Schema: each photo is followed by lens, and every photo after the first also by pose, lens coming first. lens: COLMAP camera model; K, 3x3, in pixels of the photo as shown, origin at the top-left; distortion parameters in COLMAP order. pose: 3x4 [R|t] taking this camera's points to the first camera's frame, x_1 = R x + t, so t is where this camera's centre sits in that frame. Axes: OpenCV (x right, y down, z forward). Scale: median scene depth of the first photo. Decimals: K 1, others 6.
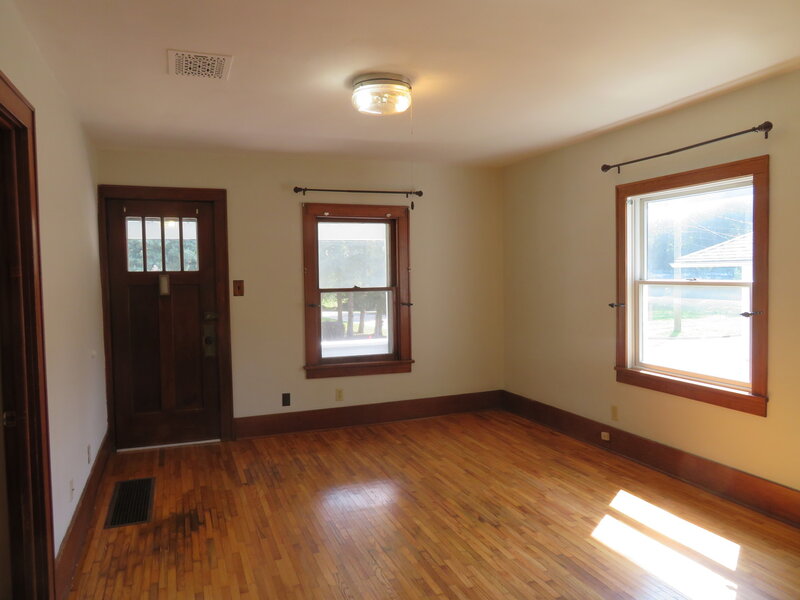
lens RADIAL K [[610.4, 0, 405.3], [0, 610.4, 297.5], [0, 0, 1]] dist [-0.001058, 0.008867]
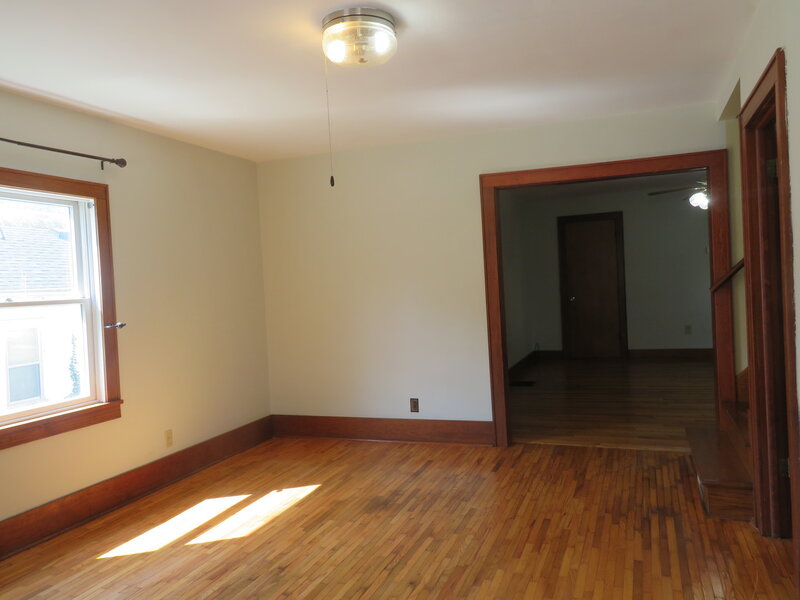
lens RADIAL K [[610.4, 0, 406.1], [0, 610.4, 301.1], [0, 0, 1]] dist [-0.001058, 0.008867]
pose [[-0.748817, 0.037546, 0.661713, -0.557189], [0.091652, 0.994668, 0.047278, -0.021305], [-0.656410, 0.096050, -0.748265, 1.485324]]
